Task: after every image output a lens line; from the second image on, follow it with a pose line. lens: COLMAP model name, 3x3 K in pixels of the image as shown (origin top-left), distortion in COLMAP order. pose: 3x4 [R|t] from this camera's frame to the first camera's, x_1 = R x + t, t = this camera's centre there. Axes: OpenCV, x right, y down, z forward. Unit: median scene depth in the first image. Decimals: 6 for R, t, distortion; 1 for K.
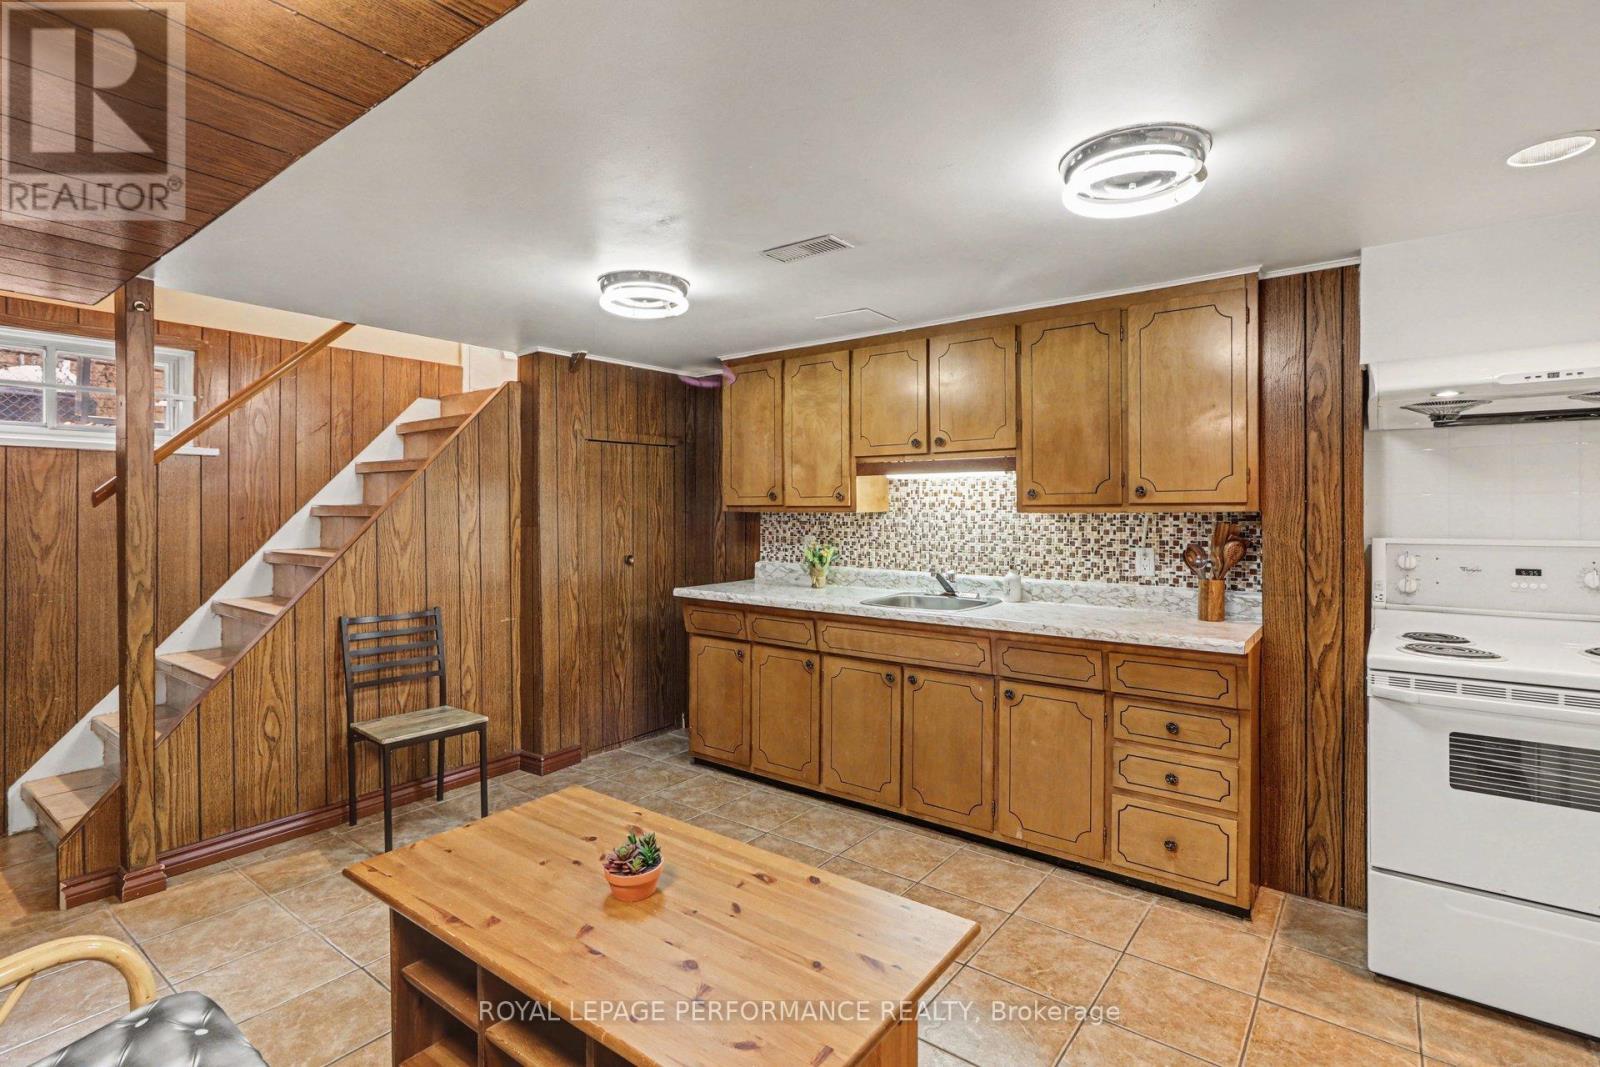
lens RADIAL K [[751.4, 0, 804.6], [0, 751.4, 516.9], [0, 0, 1]] dist [0.000283, -0.000560]
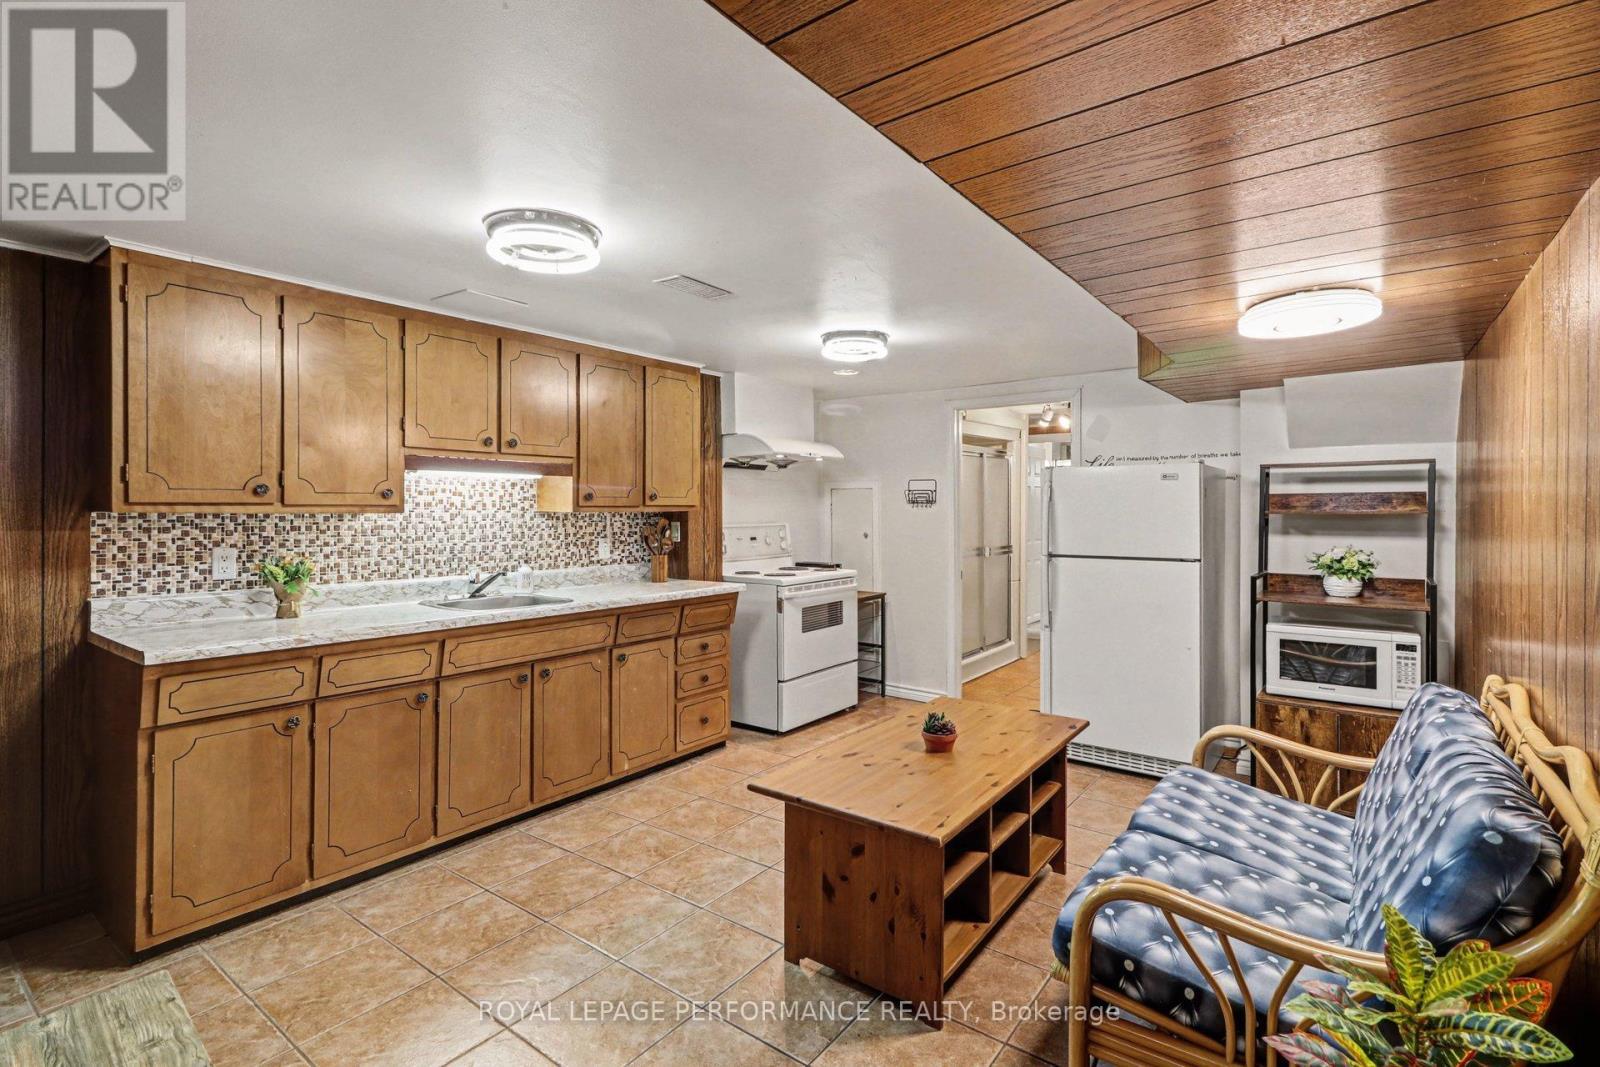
lens RADIAL K [[751.4, 0, 822.3], [0, 751.4, 512.0], [0, 0, 1]] dist [0.000283, -0.000560]
pose [[-0.016059, -0.003233, 0.999866, -0.798393], [0.009373, 0.999950, 0.003384, -0.005662], [-0.999827, 0.009426, -0.016028, 0.556789]]
